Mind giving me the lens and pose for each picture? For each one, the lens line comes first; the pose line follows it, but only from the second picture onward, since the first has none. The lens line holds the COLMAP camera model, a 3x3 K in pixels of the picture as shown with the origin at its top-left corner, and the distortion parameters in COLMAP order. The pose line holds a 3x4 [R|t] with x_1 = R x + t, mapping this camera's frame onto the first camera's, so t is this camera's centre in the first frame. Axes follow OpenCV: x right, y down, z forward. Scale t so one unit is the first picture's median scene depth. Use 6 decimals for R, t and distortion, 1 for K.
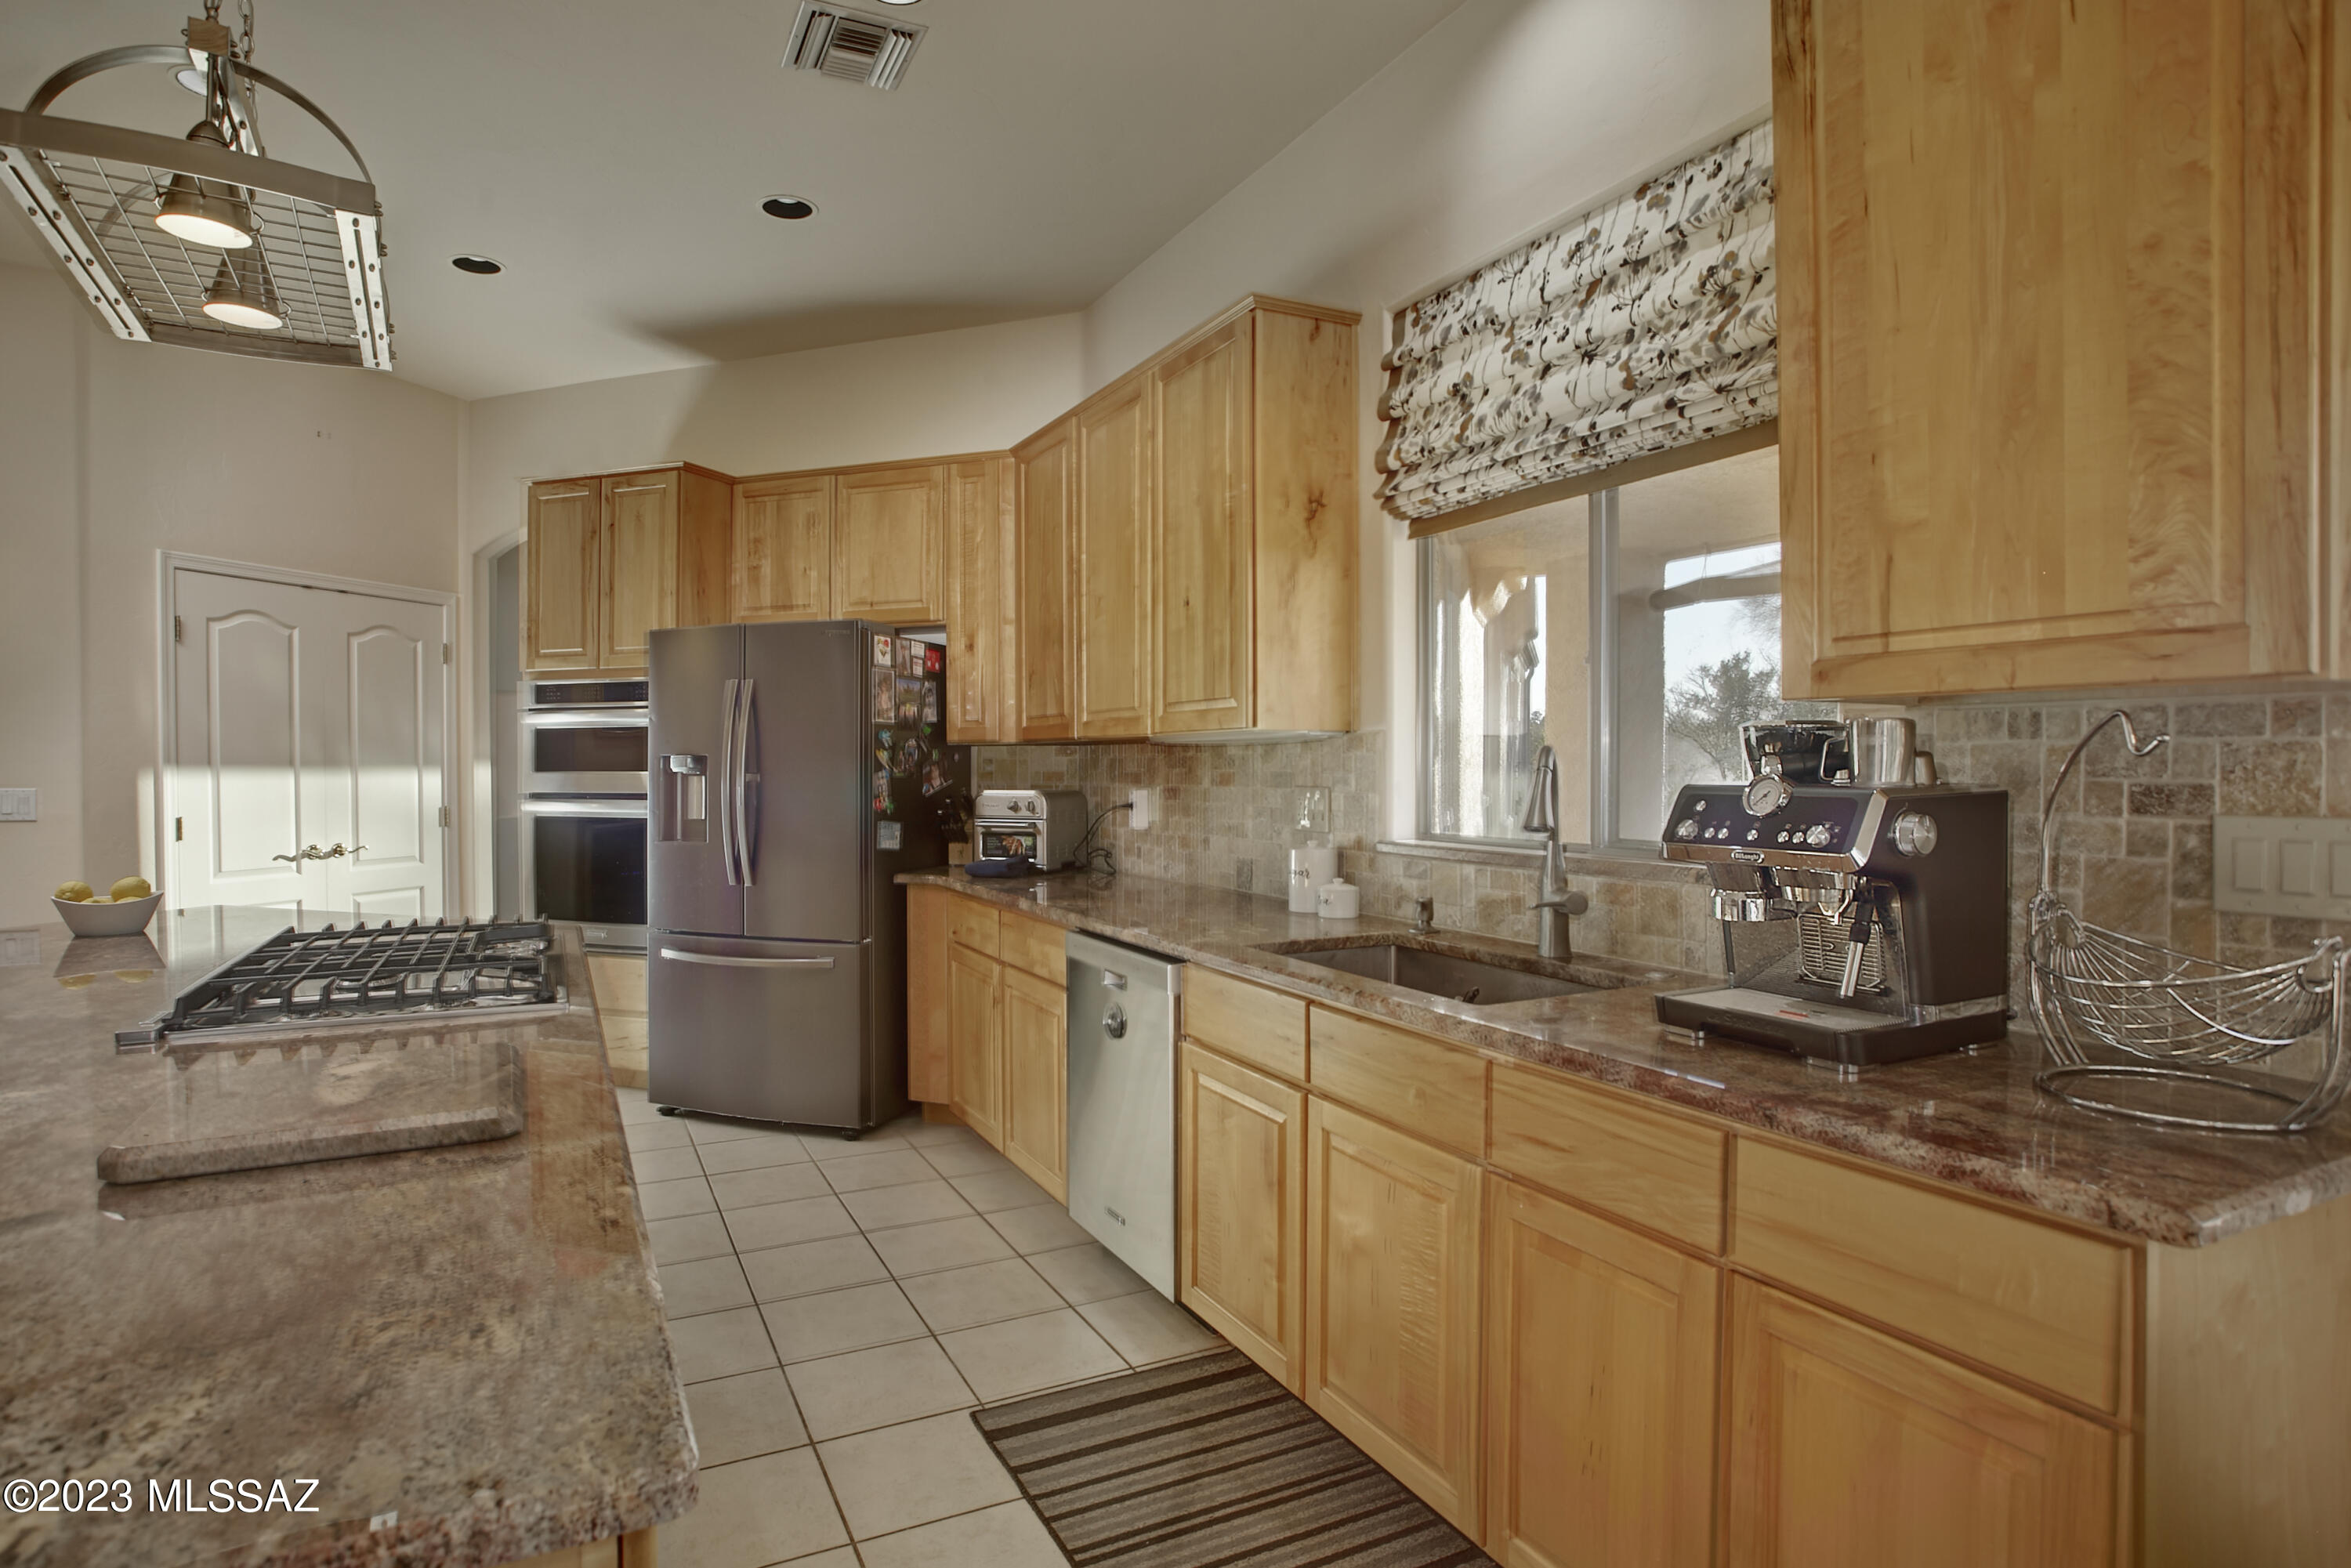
lens RADIAL K [[1233.9, 0, 1108.3], [0, 1233.9, 781.0], [0, 0, 1]] dist [-0.046786, 0.003914]
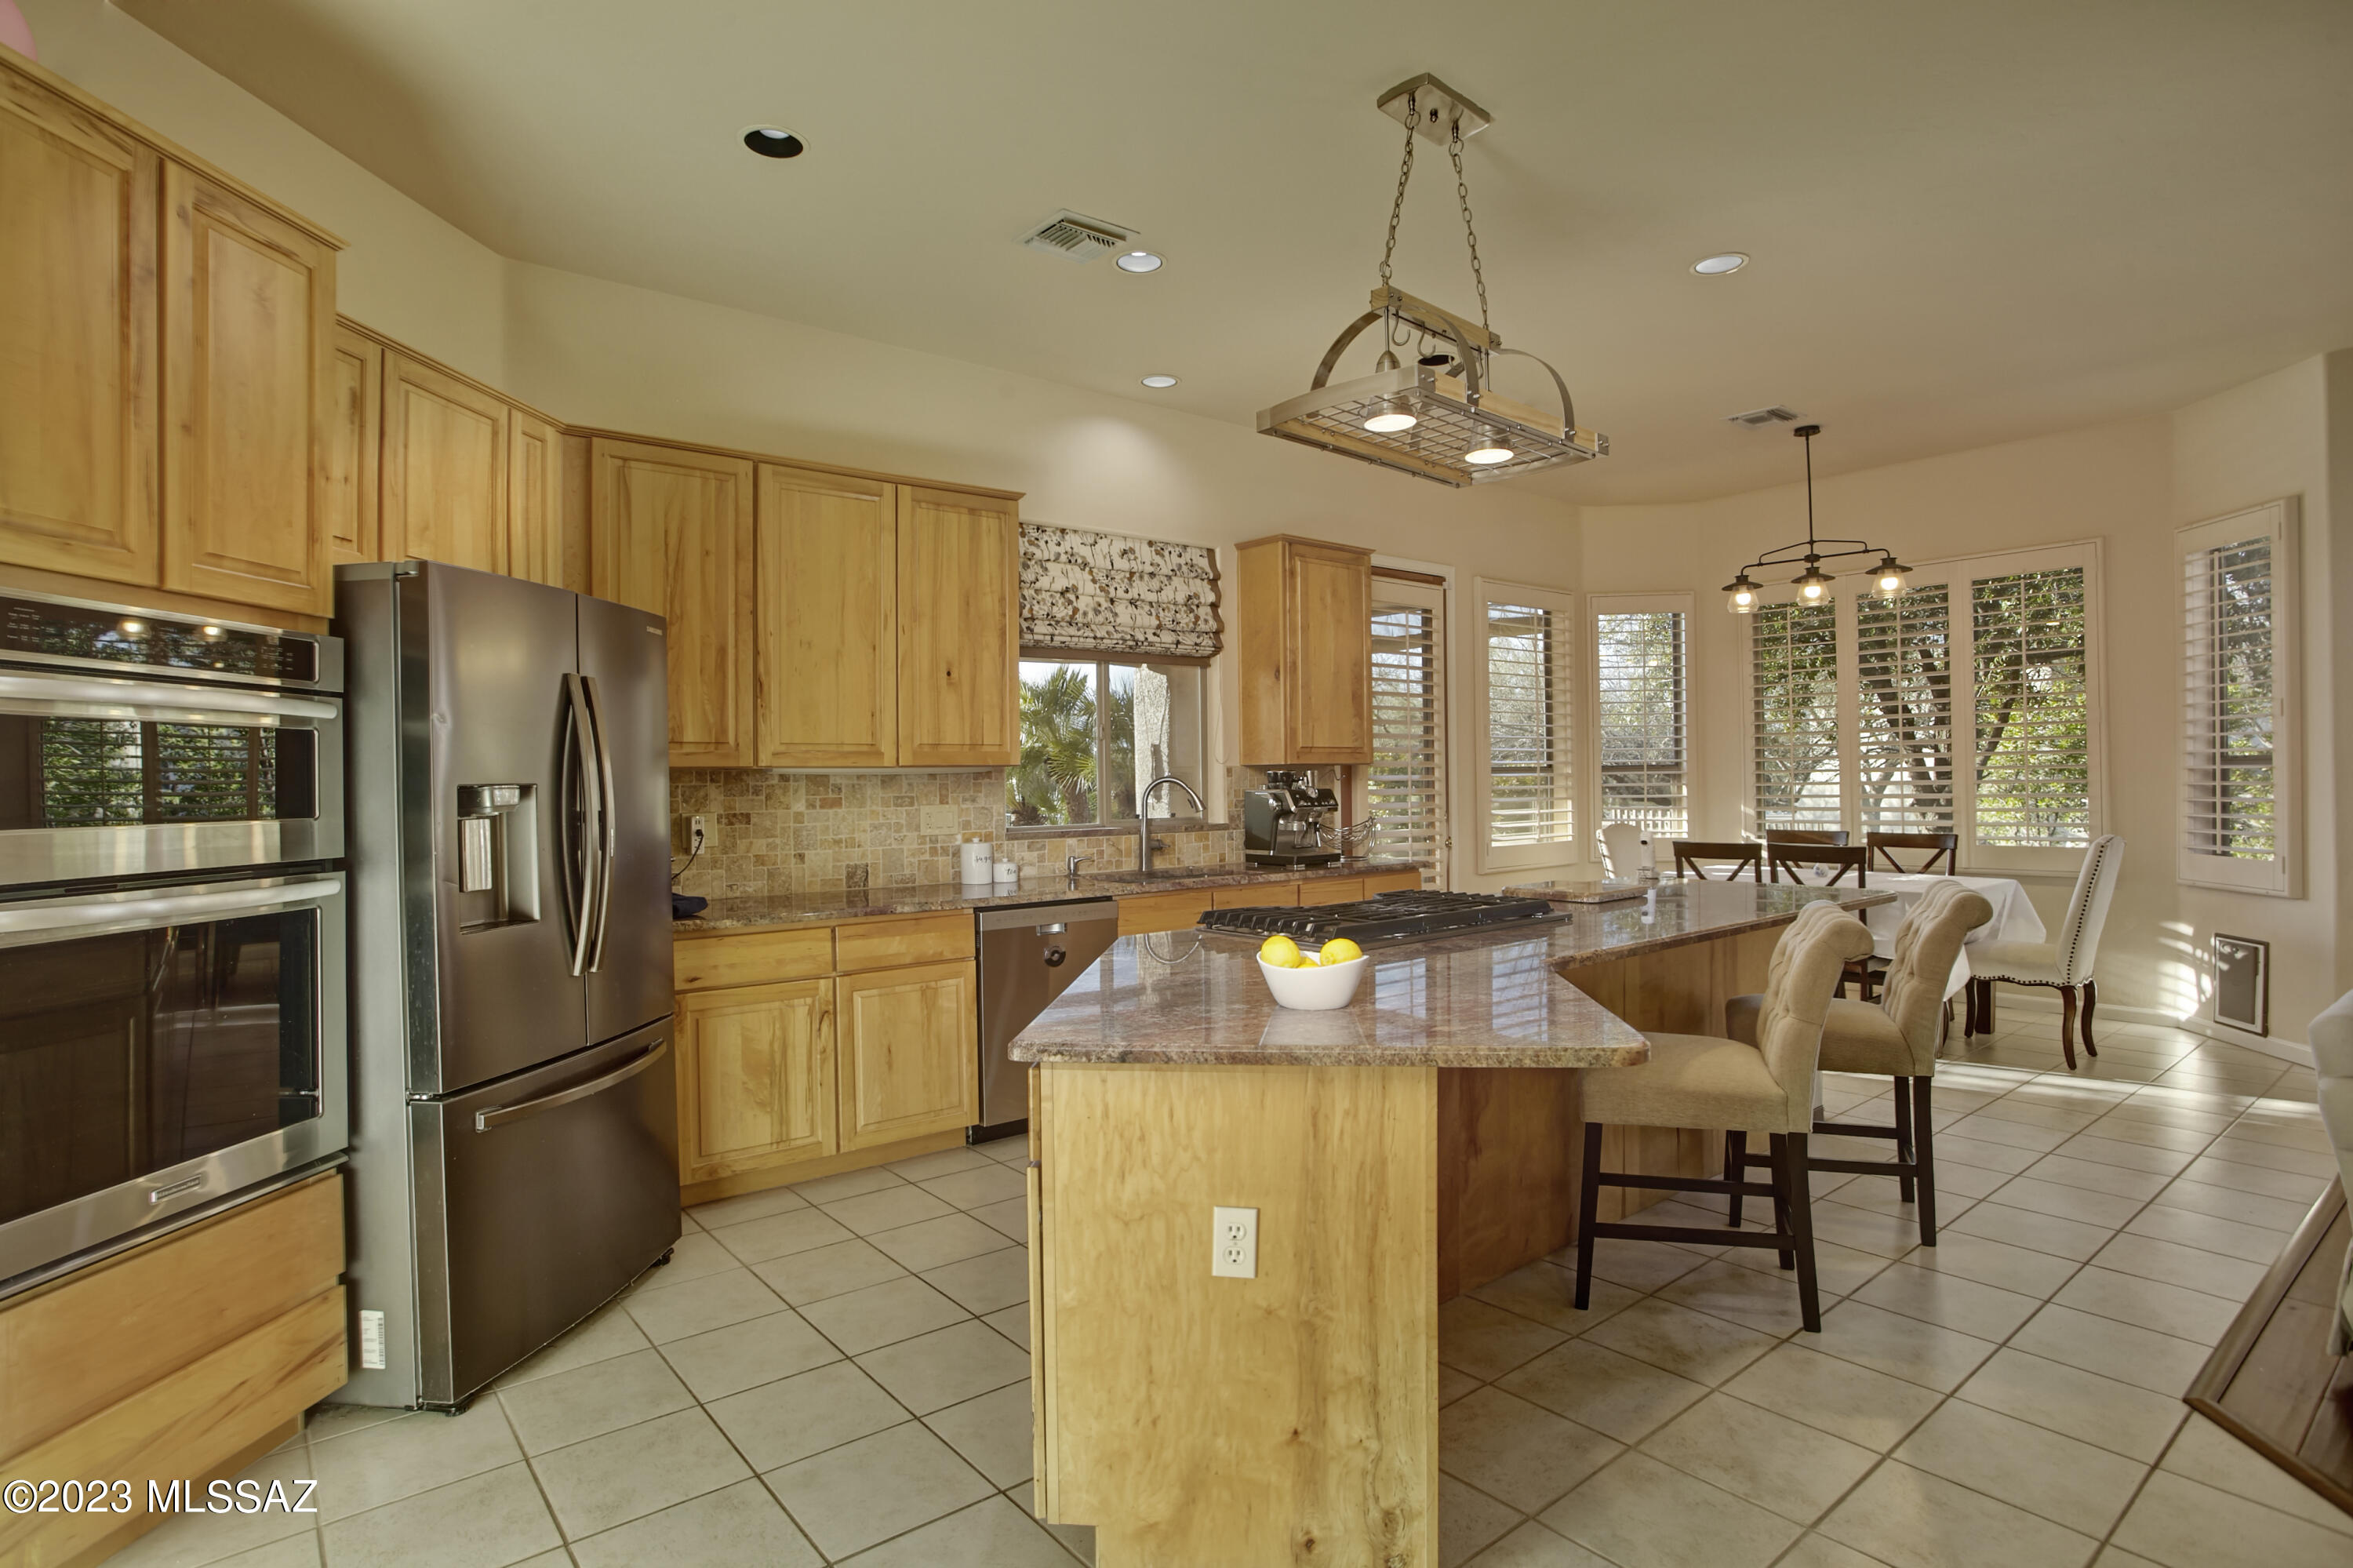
lens RADIAL K [[1235.0, 0, 1107.9], [0, 1235.0, 780.5], [0, 0, 1]] dist [-0.046786, 0.003914]
pose [[-0.201496, 0.004083, 0.979481, -1.703524], [0.024062, 0.999710, 0.000782, -0.026394], [-0.979194, 0.023726, -0.201536, 1.416879]]
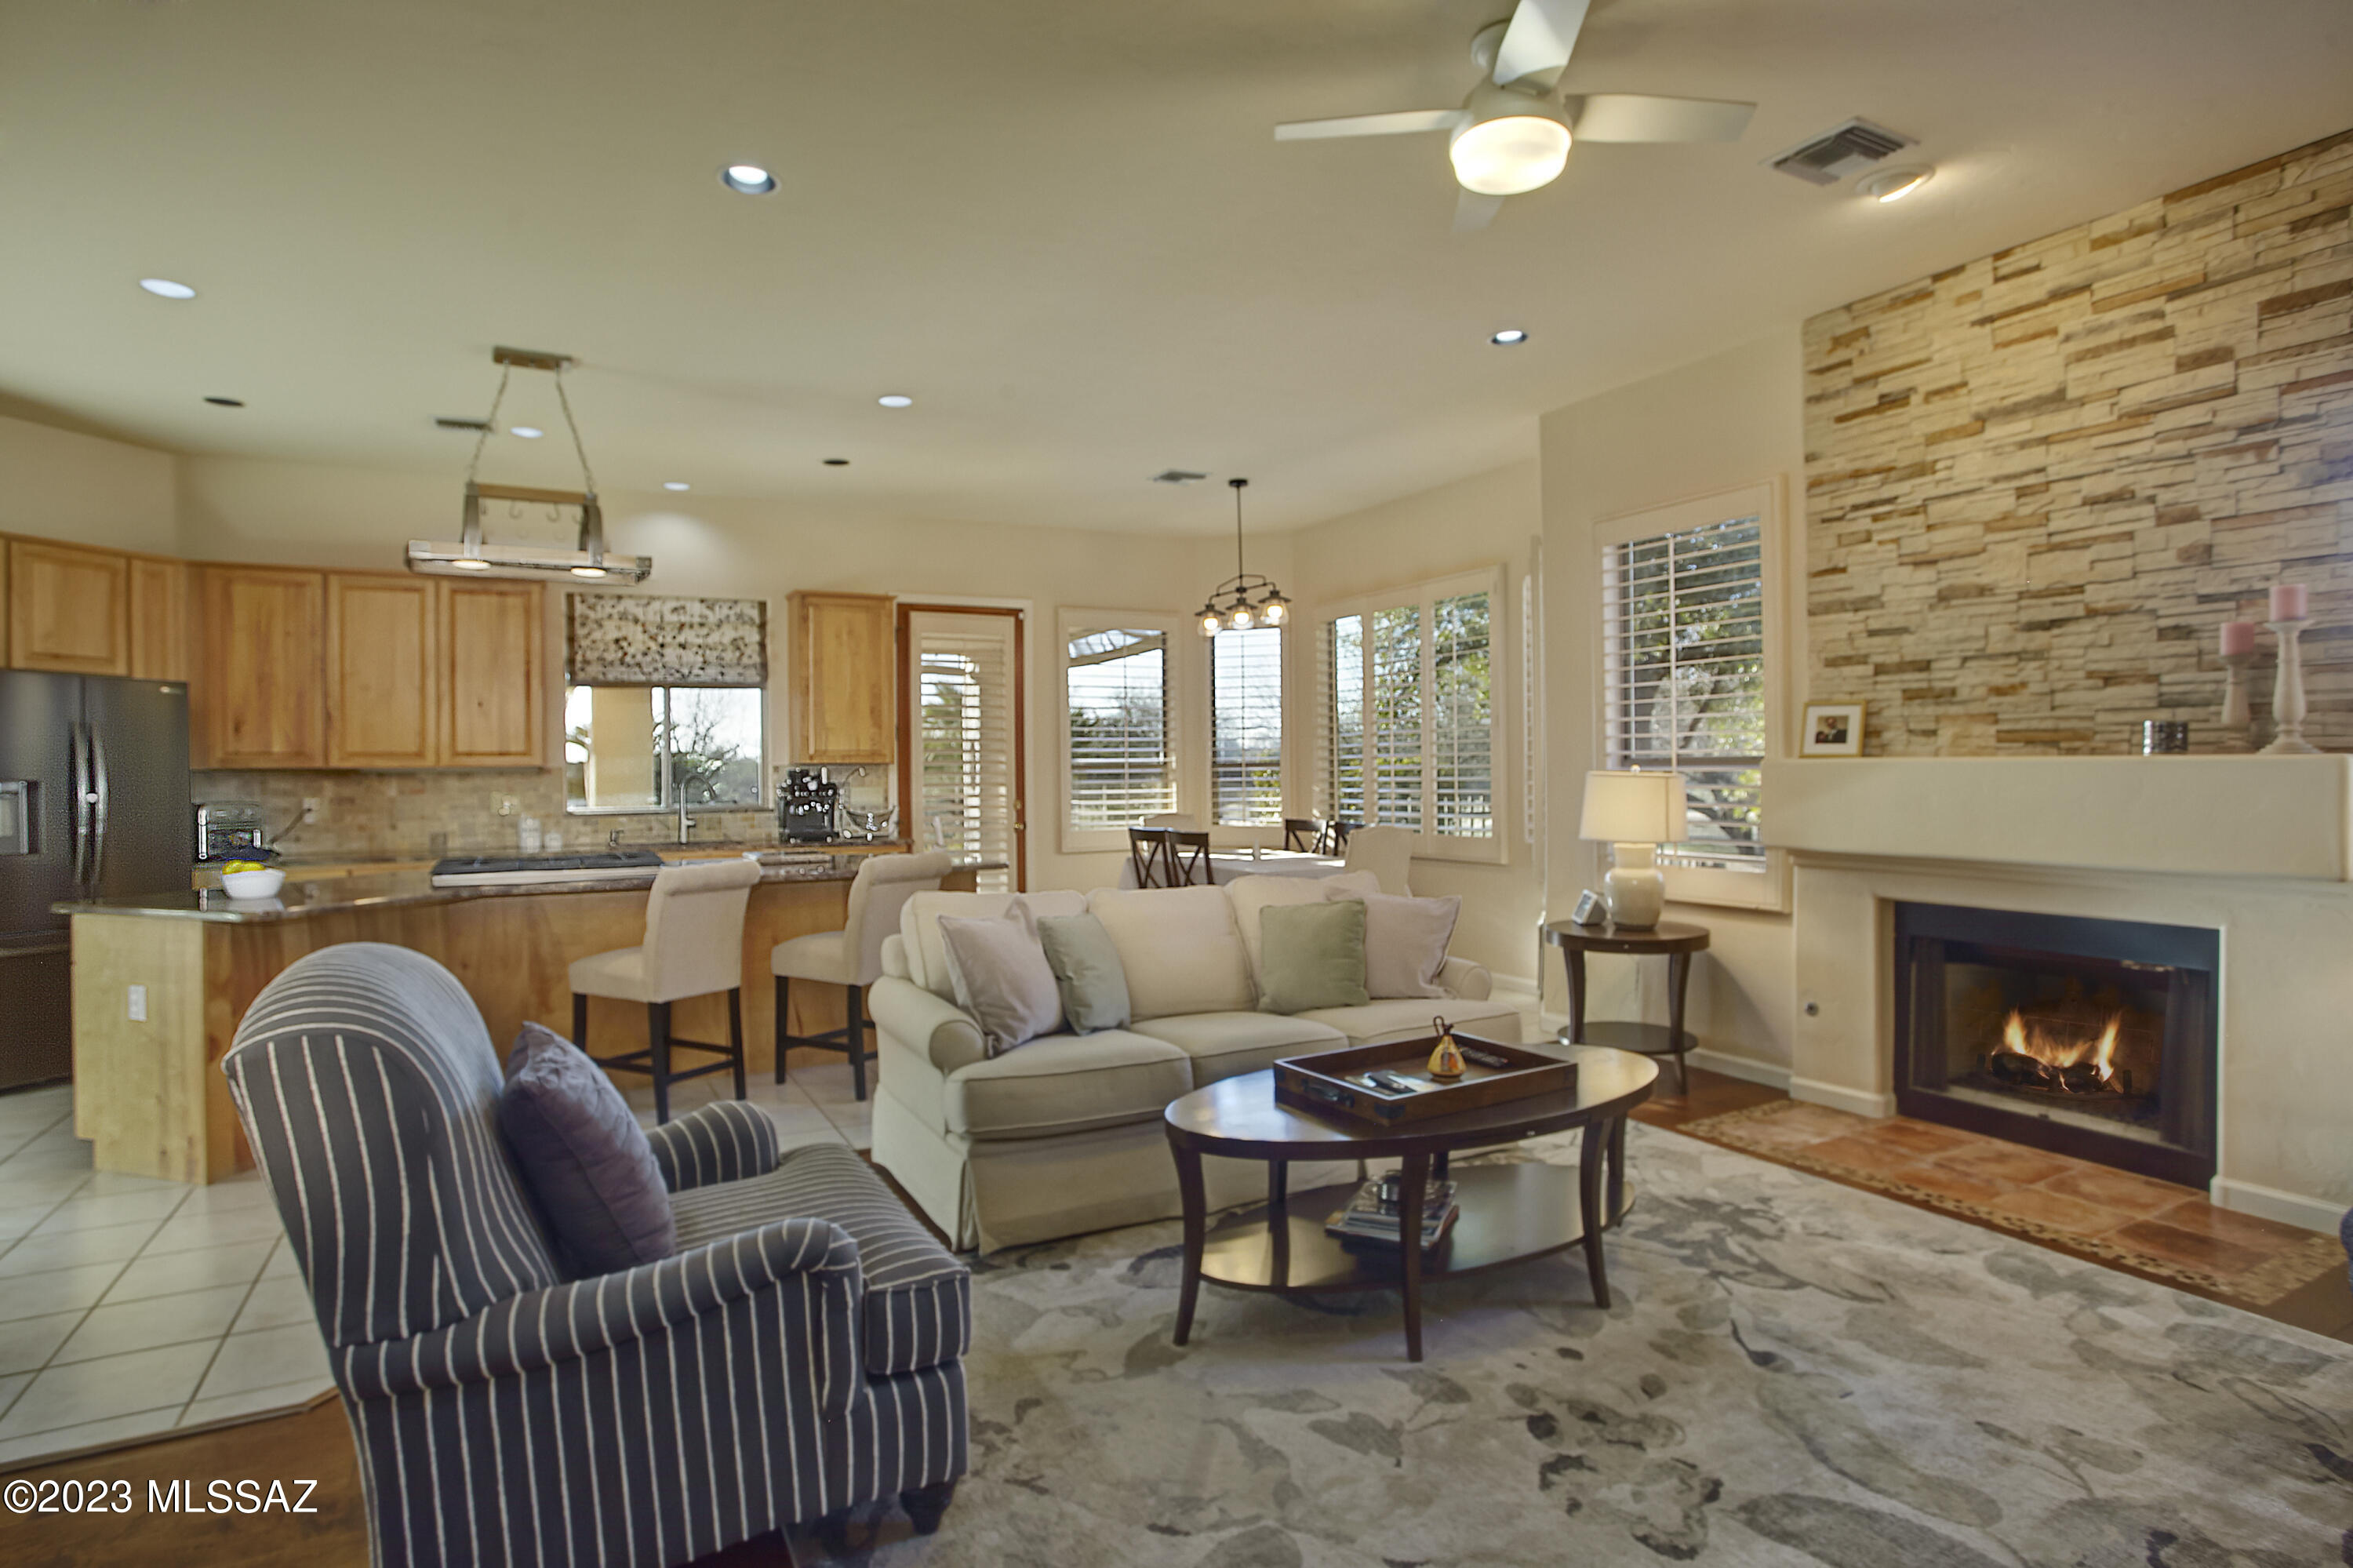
lens RADIAL K [[1235.0, 0, 1164.8], [0, 1235.0, 791.9], [0, 0, 1]] dist [-0.046786, 0.003914]
pose [[-0.000036, -0.014402, 0.999896, -2.534565], [0.023546, 0.999619, 0.014398, 0.000473], [-0.999723, 0.023544, 0.000304, -0.195137]]
